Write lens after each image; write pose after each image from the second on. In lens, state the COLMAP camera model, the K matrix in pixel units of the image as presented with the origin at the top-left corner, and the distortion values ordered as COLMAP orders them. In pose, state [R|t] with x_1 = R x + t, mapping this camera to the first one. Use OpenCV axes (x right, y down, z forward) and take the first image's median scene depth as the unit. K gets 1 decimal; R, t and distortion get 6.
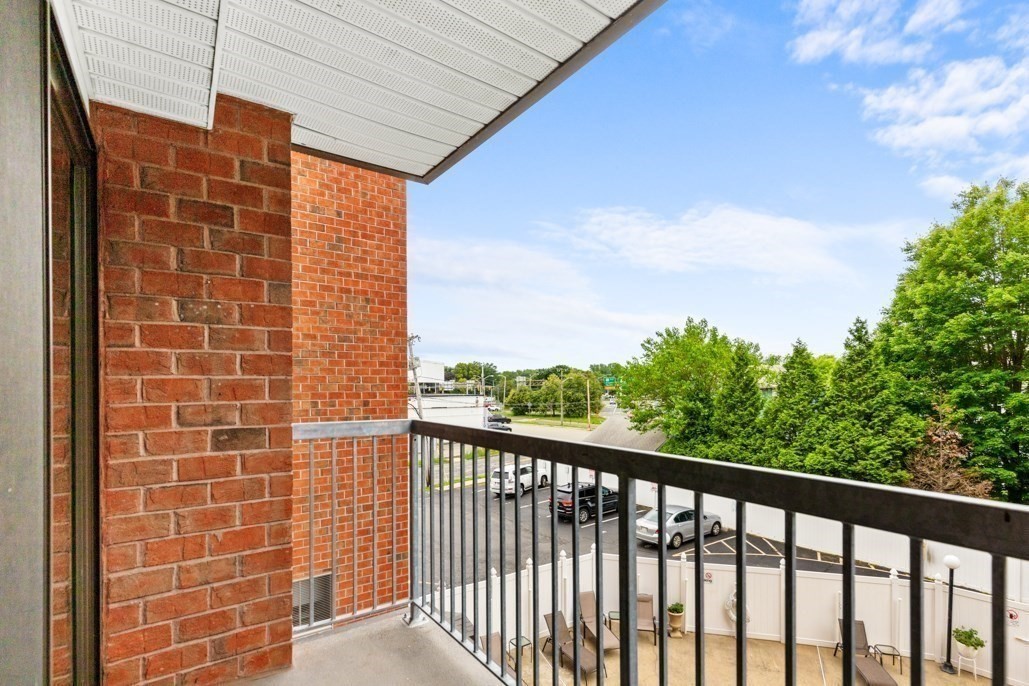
lens RADIAL K [[490.5, 0, 538.2], [0, 490.5, 387.2], [0, 0, 1]] dist [0.001471, -0.000636]
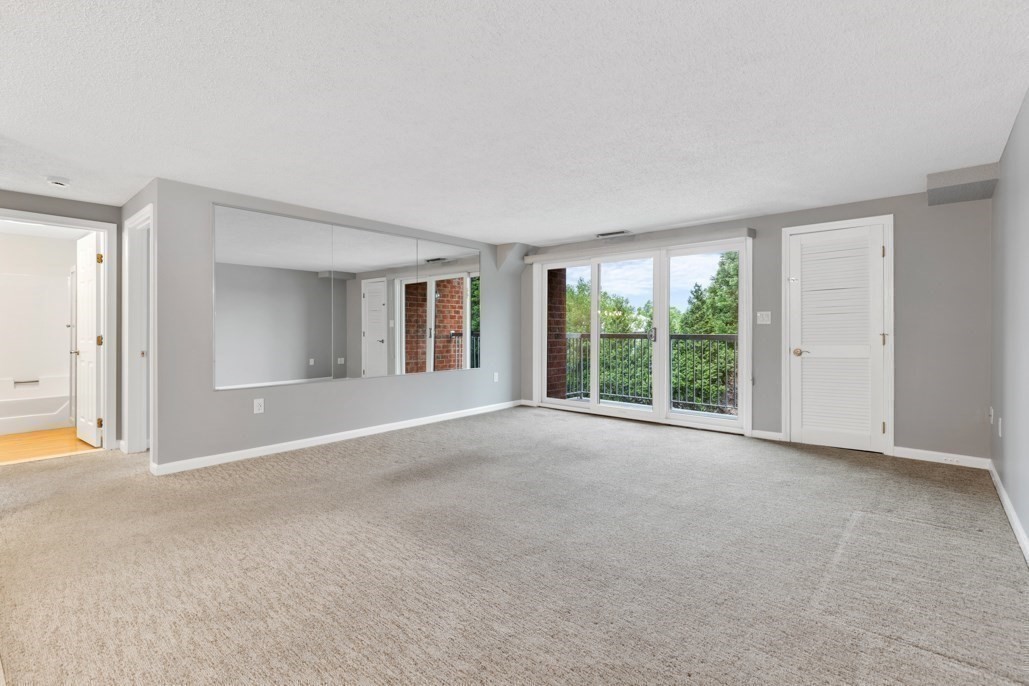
lens RADIAL K [[466.3, 0, 531.0], [0, 466.3, 328.6], [0, 0, 1]] dist [0.010154, -0.001796]
pose [[0.971875, -0.001023, 0.235497, -0.153174], [0.002649, 0.999975, -0.006586, 0.001305], [-0.235484, 0.007025, 0.971853, -0.233388]]
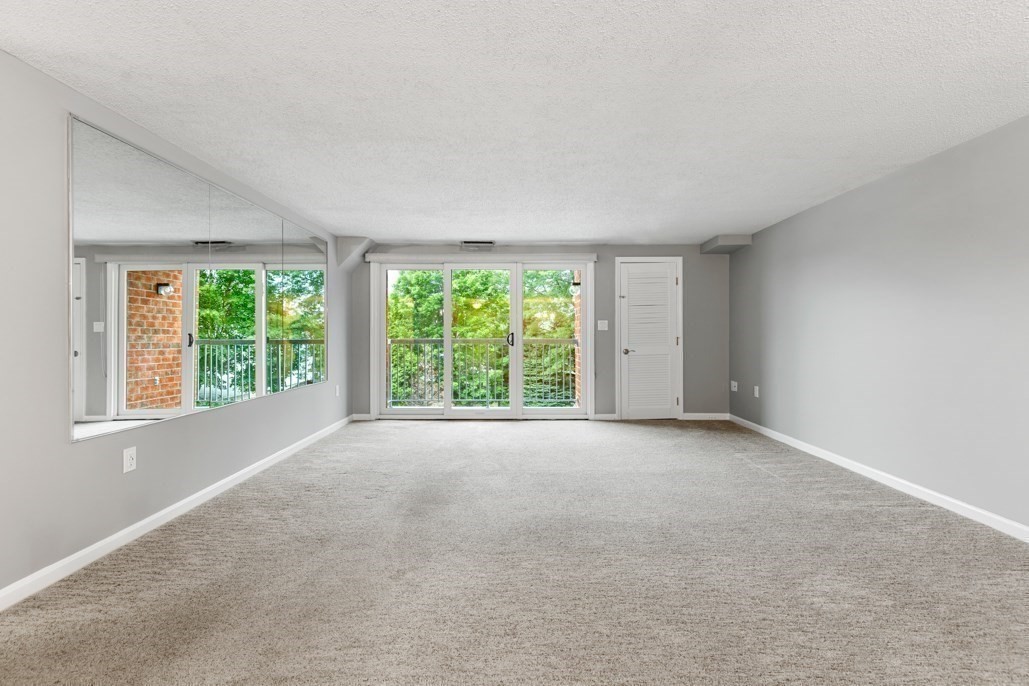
lens RADIAL K [[466.3, 0, 512.2], [0, 466.3, 342.5], [0, 0, 1]] dist [0.010154, -0.001796]
pose [[0.600277, -0.016078, 0.799631, -0.250243], [0.006908, 0.999865, 0.014918, 0.000722], [-0.799762, -0.003431, 0.600307, -0.170769]]
